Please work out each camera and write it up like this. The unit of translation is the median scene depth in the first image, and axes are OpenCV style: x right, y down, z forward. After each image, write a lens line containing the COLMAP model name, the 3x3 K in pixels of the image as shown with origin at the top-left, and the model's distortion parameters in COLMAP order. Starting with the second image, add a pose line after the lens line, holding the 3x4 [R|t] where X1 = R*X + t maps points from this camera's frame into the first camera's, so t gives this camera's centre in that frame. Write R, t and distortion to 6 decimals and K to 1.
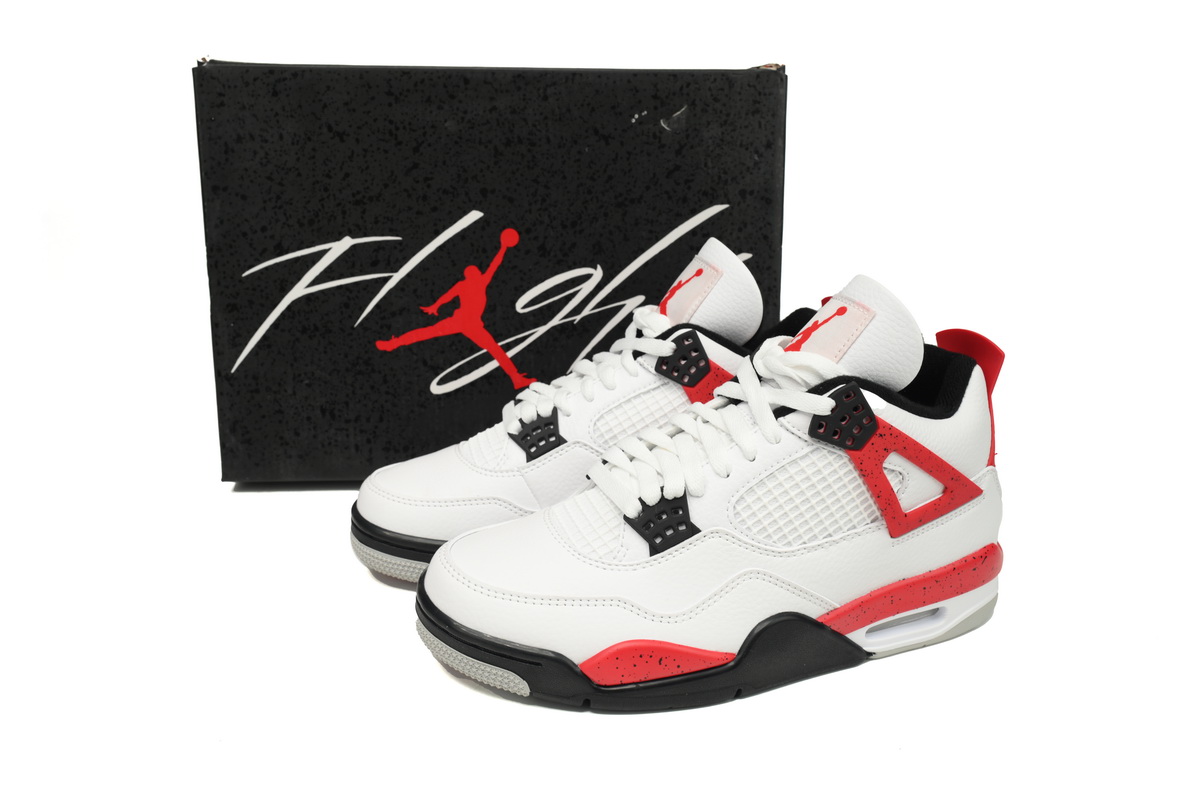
lens RADIAL K [[939.1, 0, 597.0], [0, 939.1, 399.7], [0, 0, 1]] dist [0.040621, -0.002263]
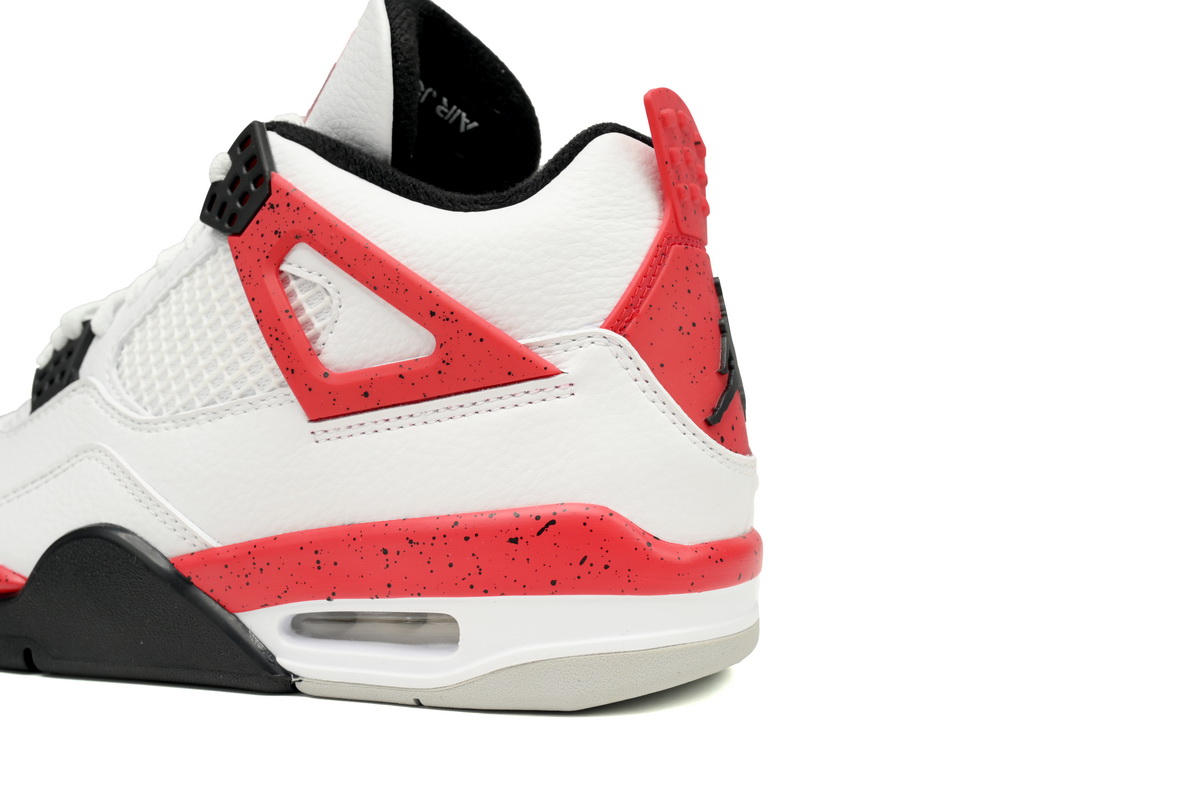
lens RADIAL K [[1113.5, 0, 599.1], [0, 1113.5, 403.2], [0, 0, 1]] dist [-0.007898, 0.000000]
pose [[0.745091, -0.003122, -0.666956, 0.859189], [-0.196241, 0.954698, -0.223700, 0.249094], [0.637439, 0.297561, 0.710724, 0.698025]]
